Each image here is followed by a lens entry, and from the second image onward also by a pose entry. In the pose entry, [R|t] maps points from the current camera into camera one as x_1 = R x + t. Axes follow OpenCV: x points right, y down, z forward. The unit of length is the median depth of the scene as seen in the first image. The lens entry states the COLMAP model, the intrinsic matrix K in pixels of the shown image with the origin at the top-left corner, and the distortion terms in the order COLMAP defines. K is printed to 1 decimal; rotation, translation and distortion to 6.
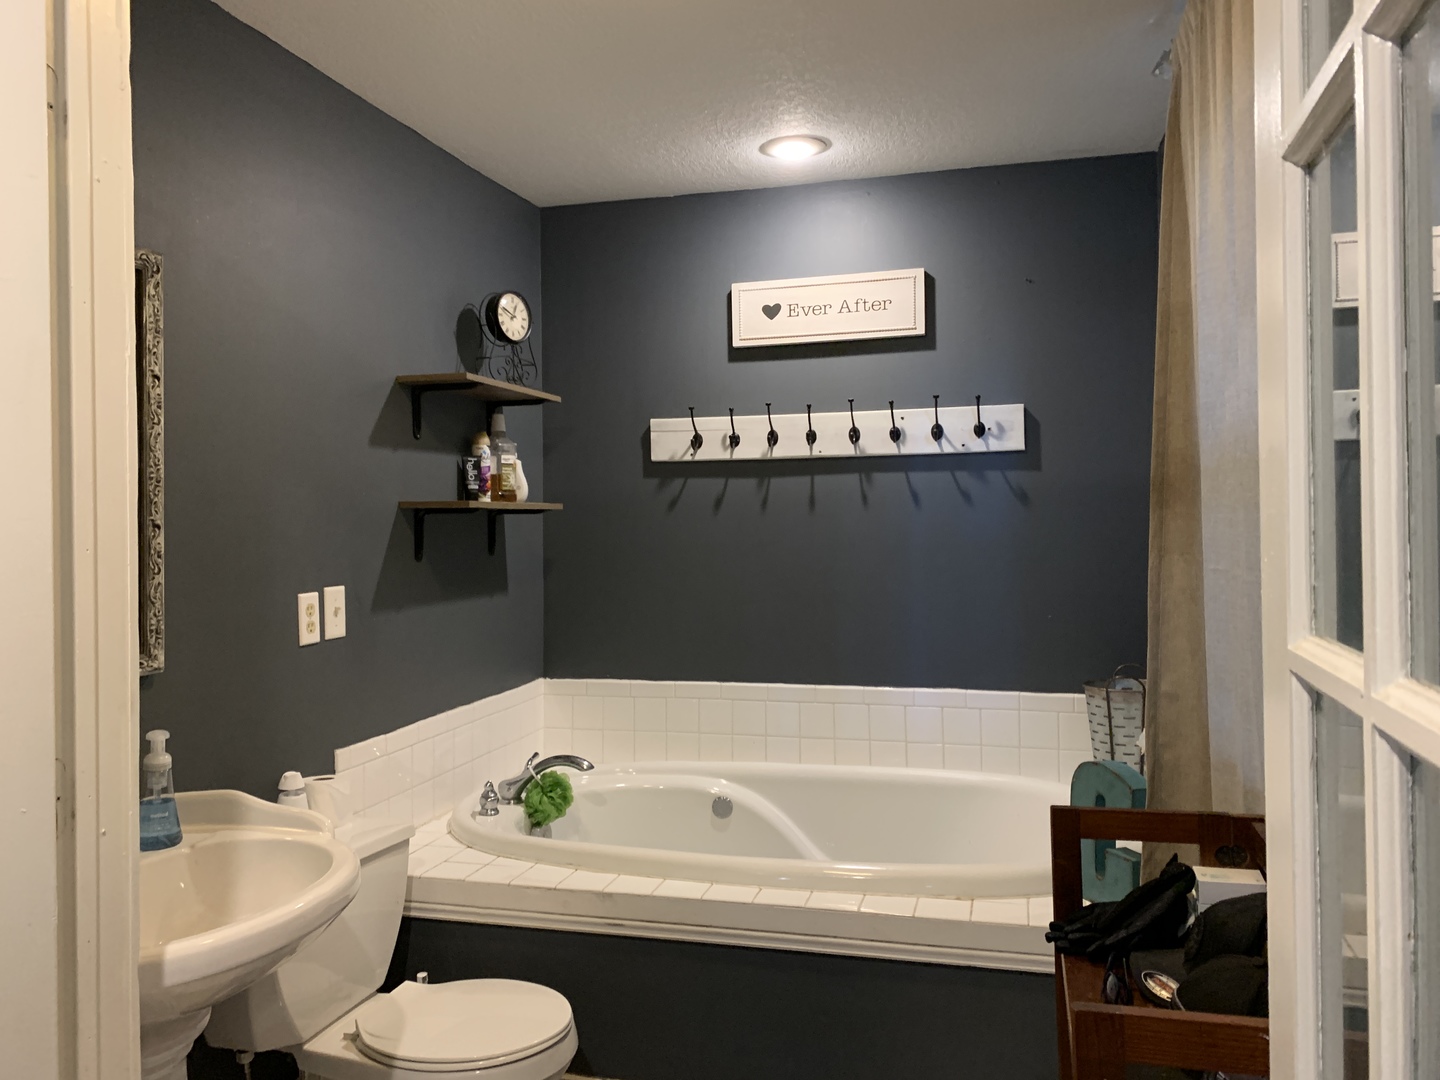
lens RADIAL K [[1106.2, 0, 714.7], [0, 1106.2, 517.8], [0, 0, 1]] dist [0.076425, -0.103379]
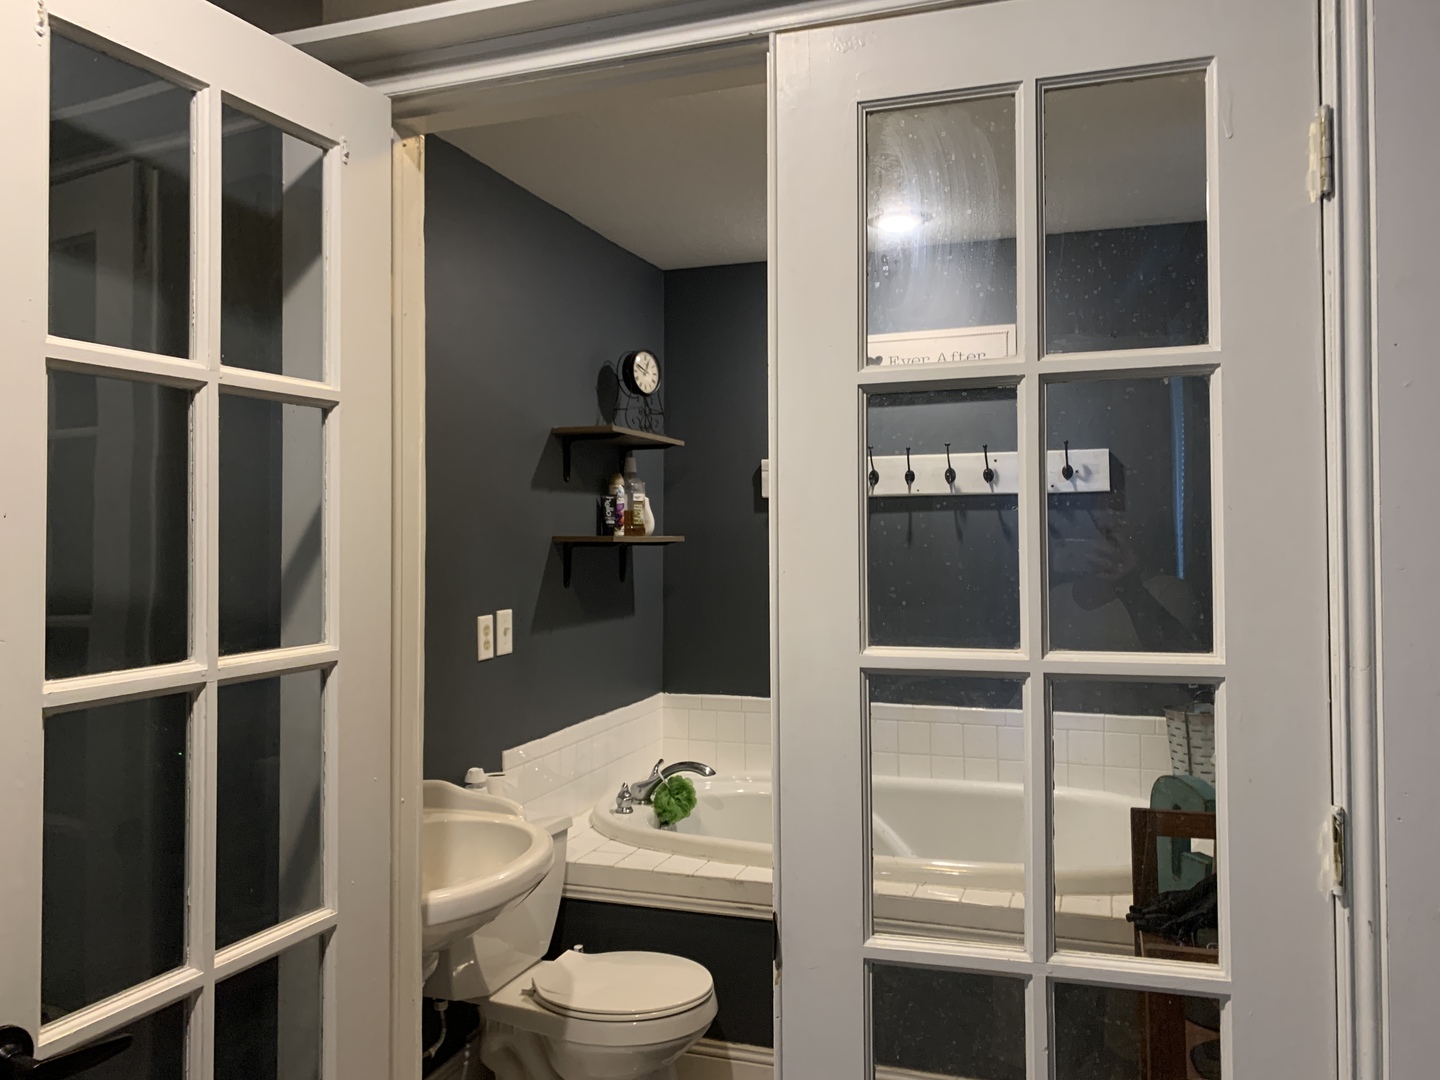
lens RADIAL K [[1106.2, 0, 714.7], [0, 1106.2, 517.8], [0, 0, 1]] dist [0.076425, -0.103379]
pose [[0.997541, 0.006956, -0.069743, -0.034207], [-0.008082, 0.999841, -0.015871, -0.016295], [0.069622, 0.016396, 0.997439, -0.126886]]
